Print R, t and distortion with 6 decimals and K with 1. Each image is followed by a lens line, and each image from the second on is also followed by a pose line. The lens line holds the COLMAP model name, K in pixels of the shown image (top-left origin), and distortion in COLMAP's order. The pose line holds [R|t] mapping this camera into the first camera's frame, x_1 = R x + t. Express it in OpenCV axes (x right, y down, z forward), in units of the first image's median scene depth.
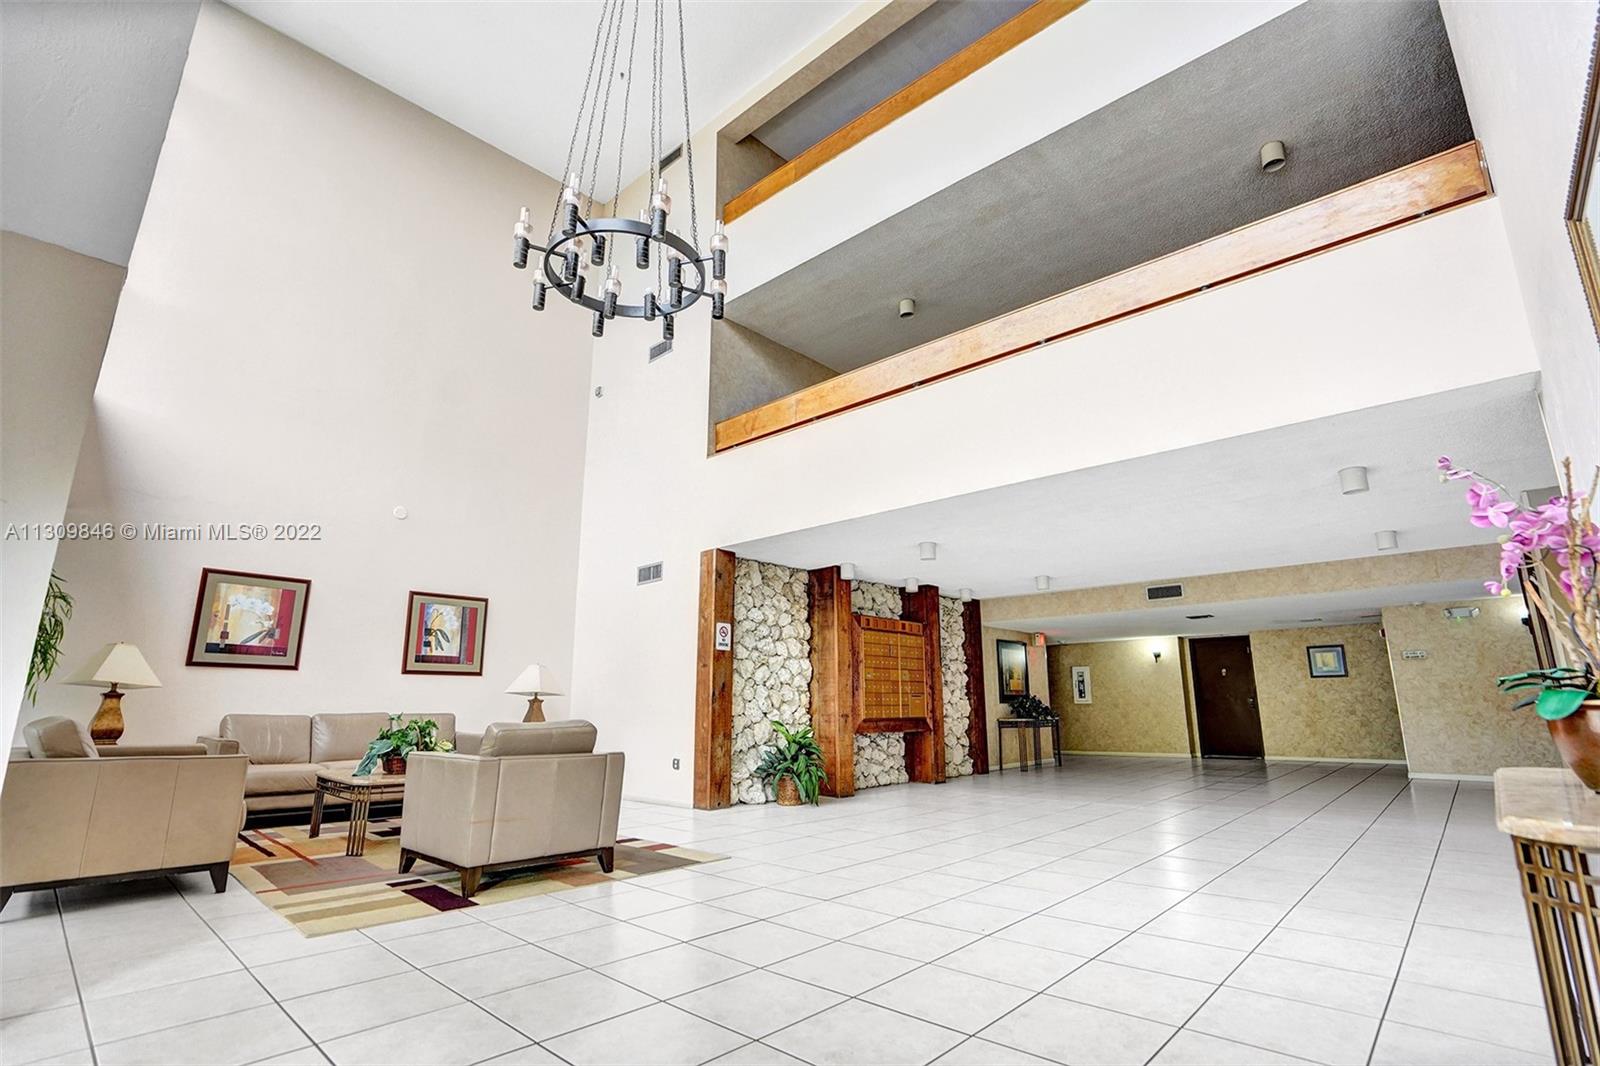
lens RADIAL K [[762.1, 0, 793.6], [0, 762.1, 534.5], [0, 0, 1]] dist [-0.032027, 0.026489]
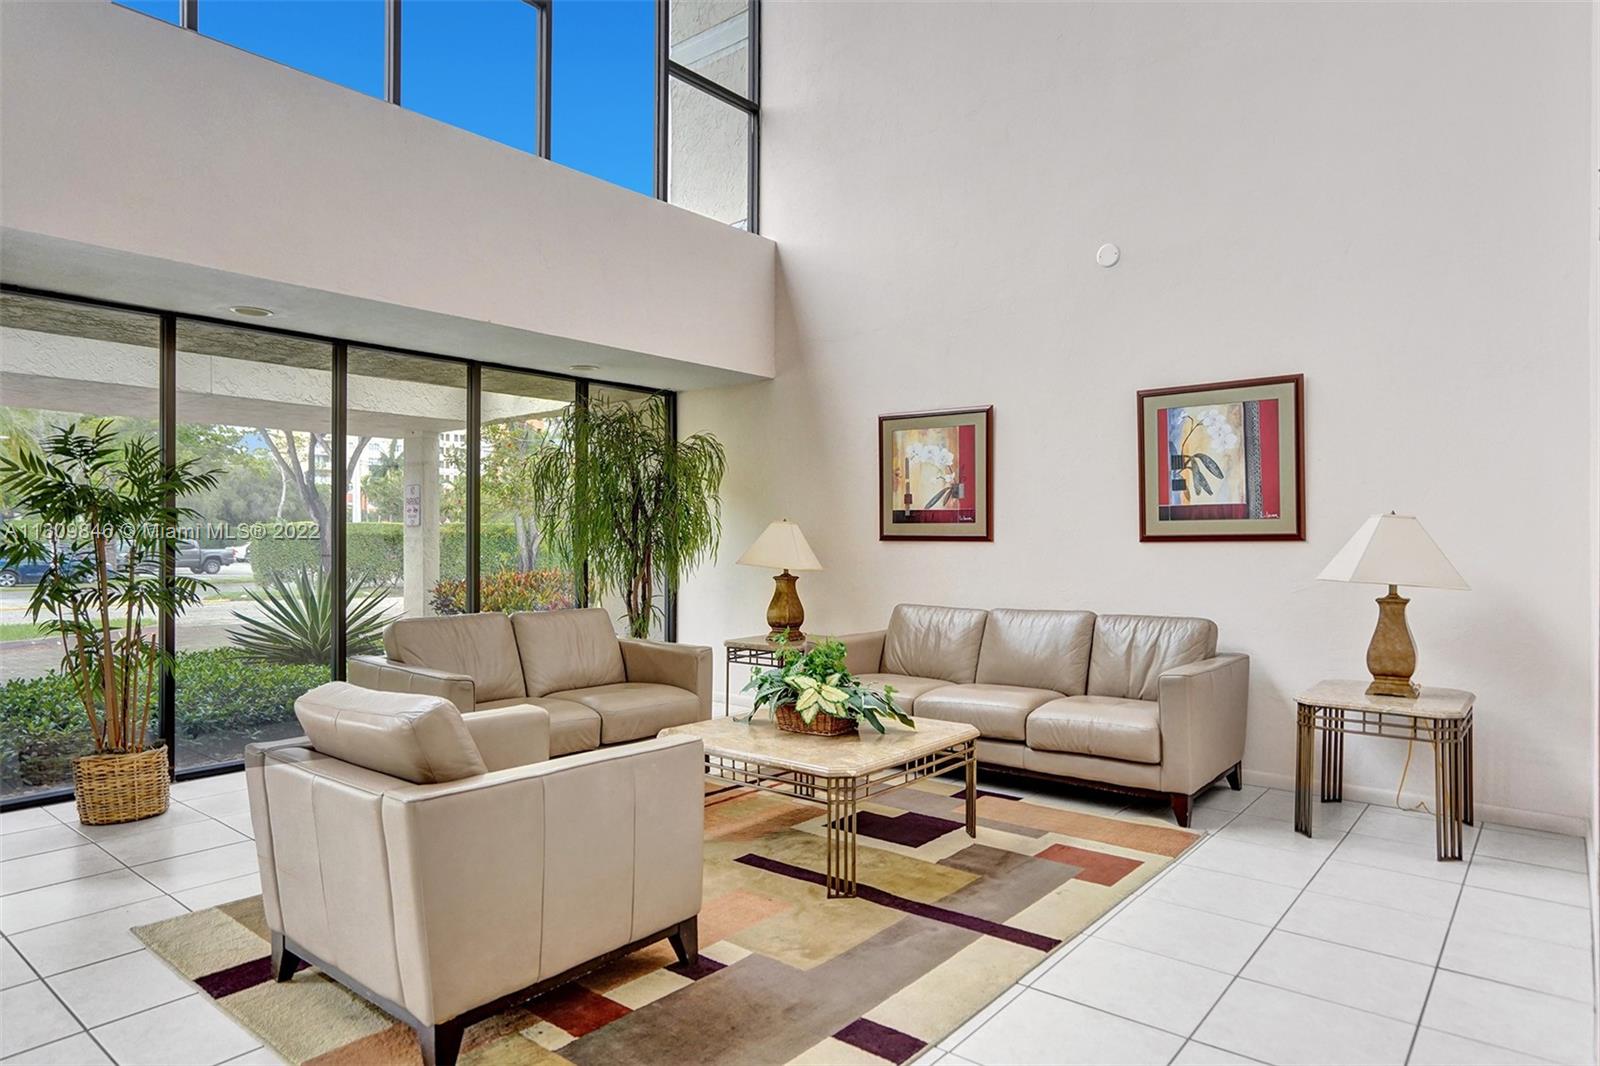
lens RADIAL K [[950.7, 0, 774.8], [0, 950.7, 525.6], [0, 0, 1]] dist [-0.051824, -0.000097]
pose [[0.046273, -0.017205, -0.998781, 0.163172], [0.221119, 0.975225, -0.006554, 0.121903], [0.974148, -0.220546, 0.048931, 0.733156]]
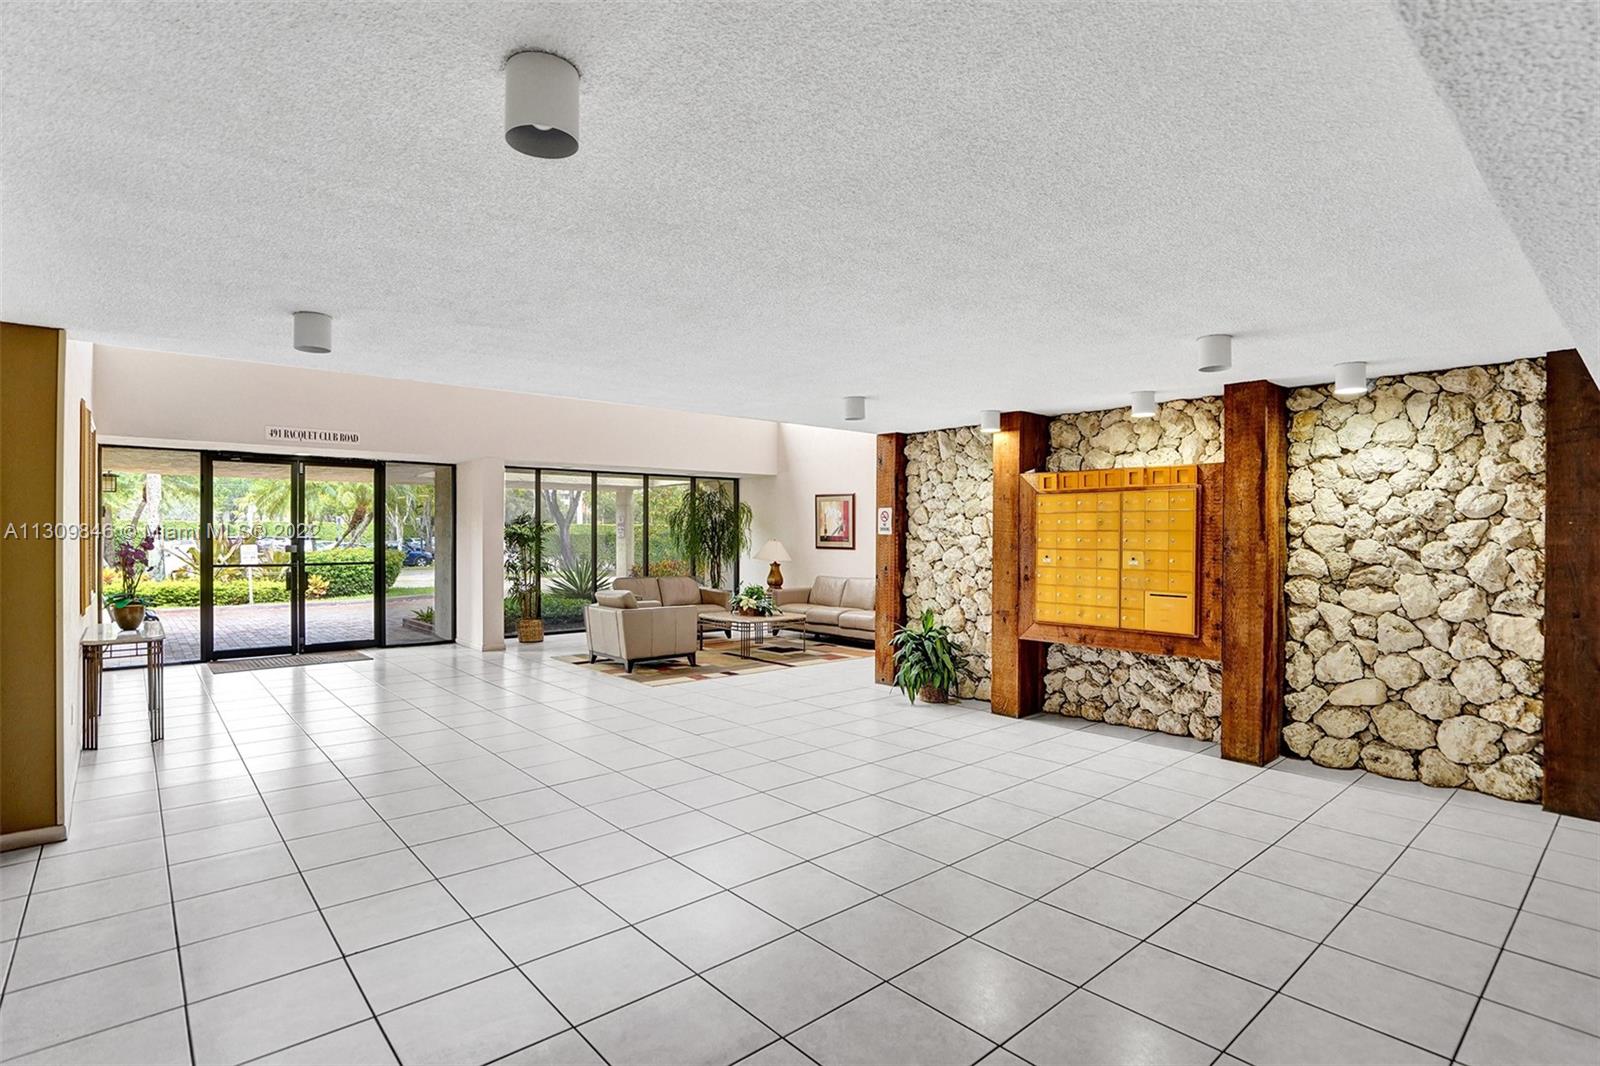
lens RADIAL K [[762.1, 0, 793.6], [0, 762.1, 534.5], [0, 0, 1]] dist [-0.032027, 0.026489]
pose [[-0.093109, -0.003136, -0.995651, 0.908048], [0.217186, 0.975850, -0.023384, 0.148959], [0.971679, -0.218419, -0.090179, 0.972053]]
